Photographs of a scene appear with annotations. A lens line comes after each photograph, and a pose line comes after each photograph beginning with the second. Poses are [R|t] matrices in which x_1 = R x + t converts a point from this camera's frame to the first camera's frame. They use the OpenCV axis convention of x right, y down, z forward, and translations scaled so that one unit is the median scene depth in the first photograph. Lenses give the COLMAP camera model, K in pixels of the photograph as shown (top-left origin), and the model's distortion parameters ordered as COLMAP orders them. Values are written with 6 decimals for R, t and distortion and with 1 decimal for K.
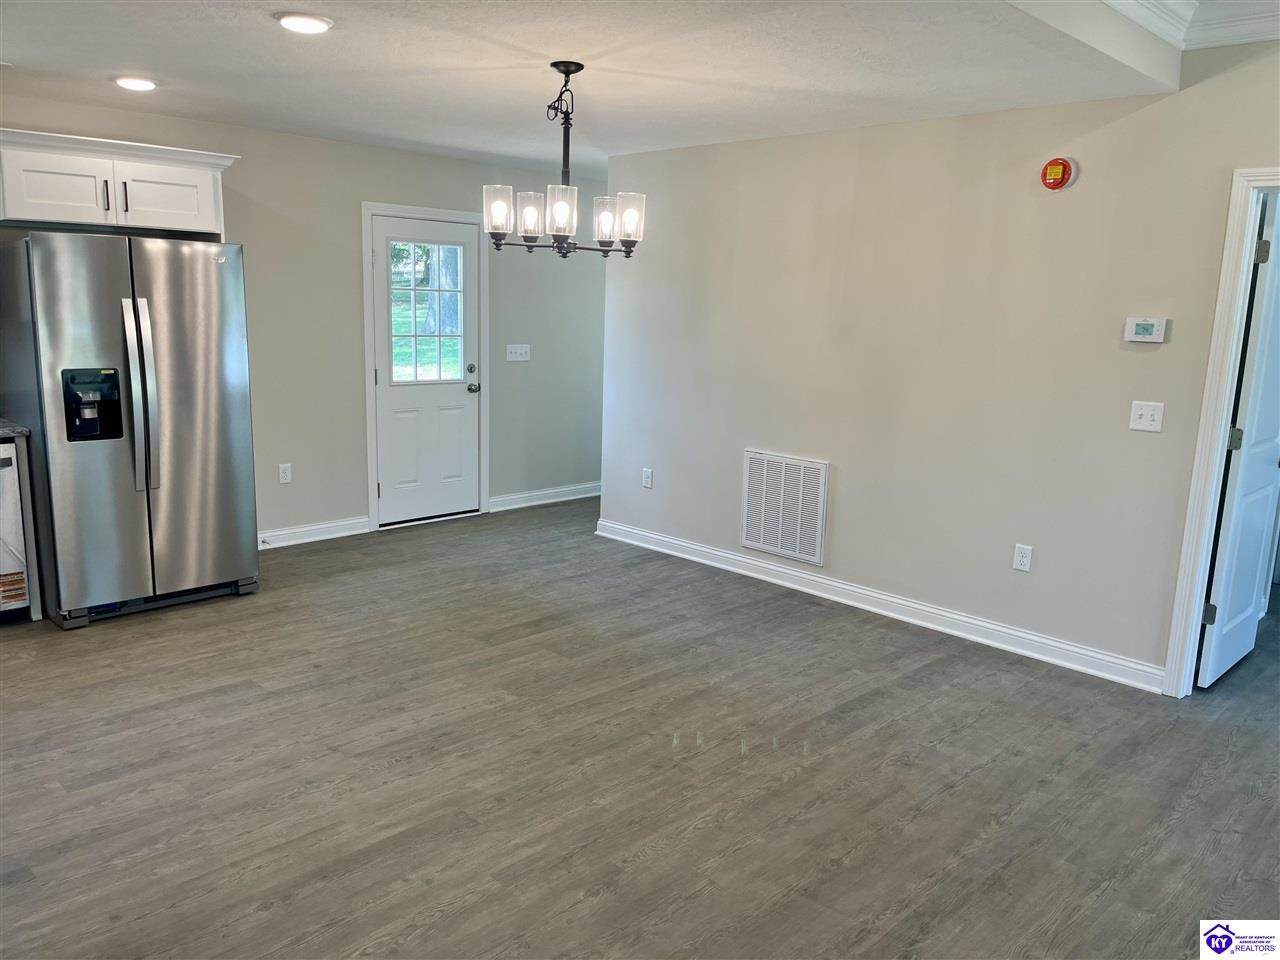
lens RADIAL K [[955.9, 0, 647.2], [0, 955.9, 495.9], [0, 0, 1]] dist [0.008640, -0.007689]
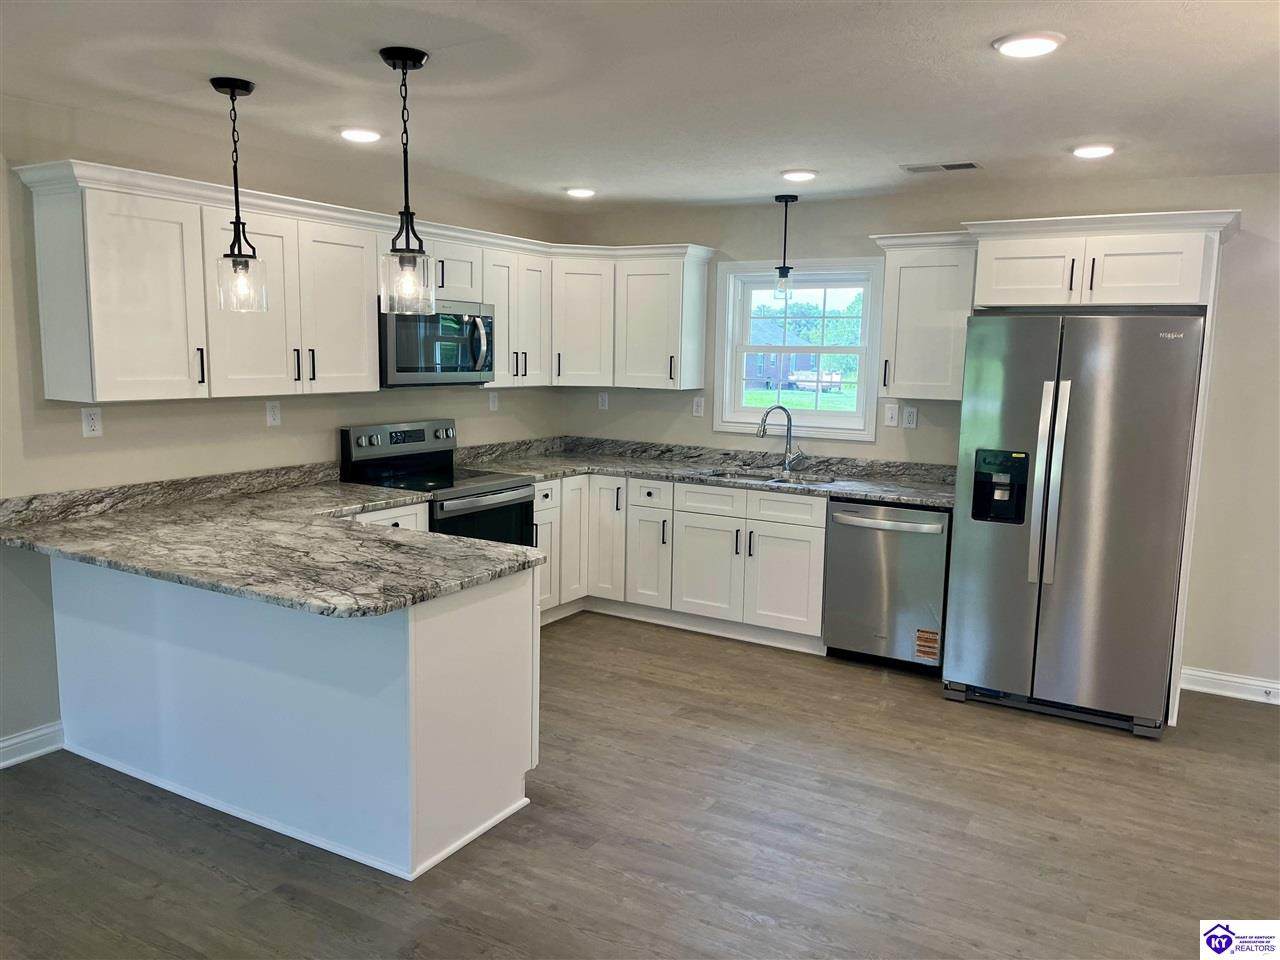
lens RADIAL K [[955.9, 0, 647.2], [0, 955.9, 495.9], [0, 0, 1]] dist [0.008640, -0.007689]
pose [[0.243066, 0.120897, -0.962446, 0.277542], [-0.211380, 0.974959, 0.069085, -0.075300], [0.946698, 0.186649, 0.262534, 0.390262]]
